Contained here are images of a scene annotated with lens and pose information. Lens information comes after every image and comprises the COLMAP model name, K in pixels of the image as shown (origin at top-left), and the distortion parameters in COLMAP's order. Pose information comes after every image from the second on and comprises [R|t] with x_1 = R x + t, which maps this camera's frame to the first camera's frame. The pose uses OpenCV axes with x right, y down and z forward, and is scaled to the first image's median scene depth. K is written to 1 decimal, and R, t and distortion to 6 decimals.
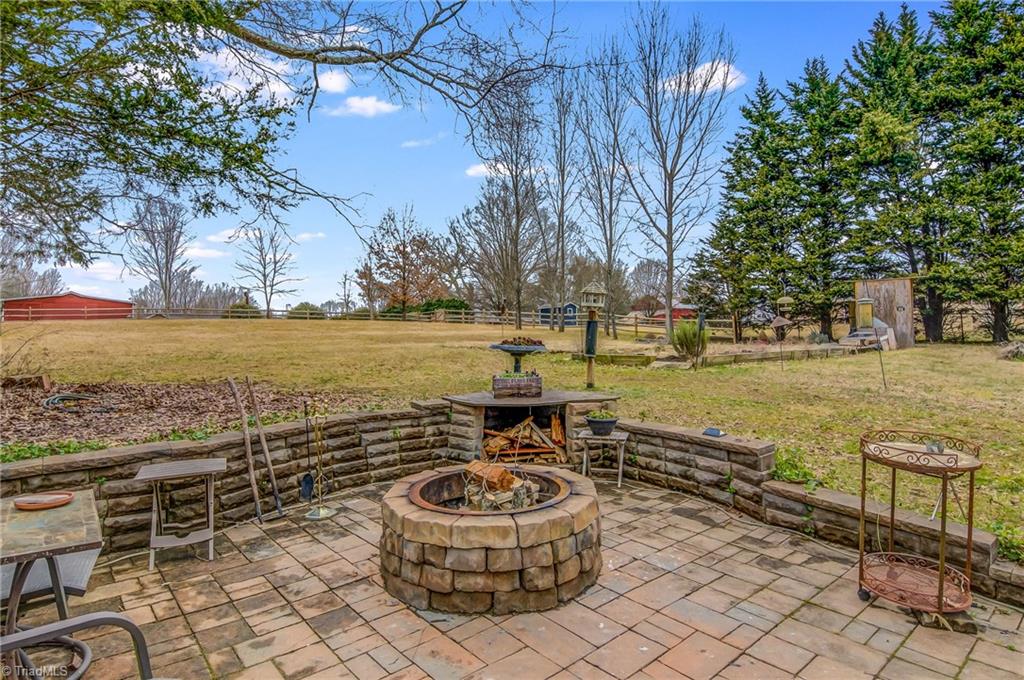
lens RADIAL K [[556.9, 0, 513.7], [0, 556.9, 339.8], [0, 0, 1]] dist [-0.018839, -0.001583]
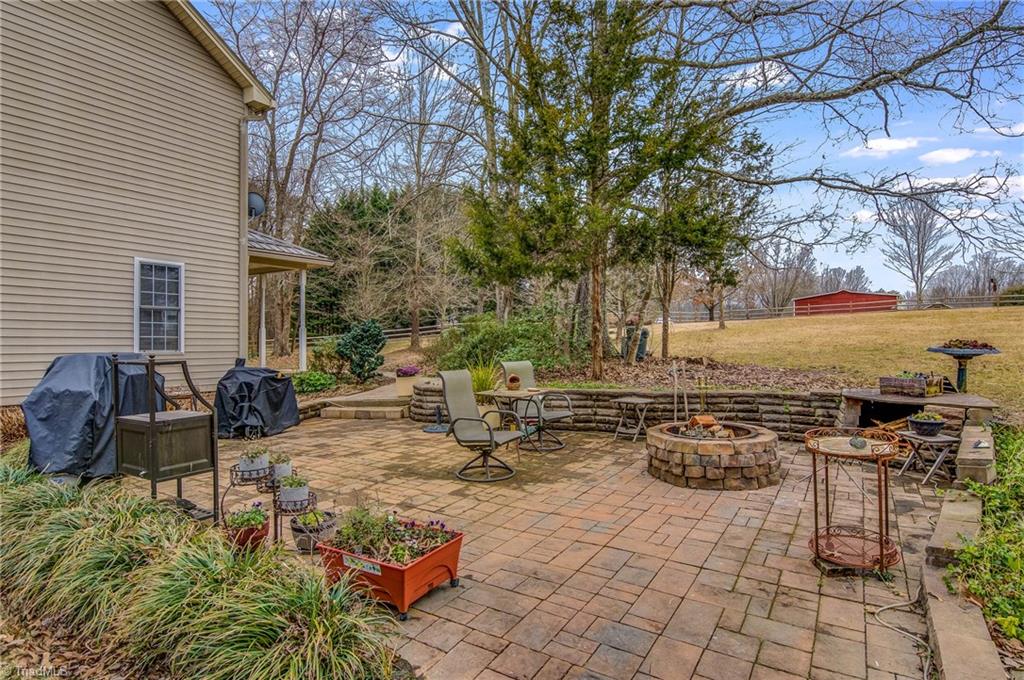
lens RADIAL K [[556.9, 0, 513.2], [0, 556.9, 338.3], [0, 0, 1]] dist [-0.018839, -0.001583]
pose [[0.285840, 0.013291, -0.958185, 0.868877], [0.005048, 0.999869, 0.015375, -0.033265], [0.958264, -0.009232, 0.285736, -0.057203]]
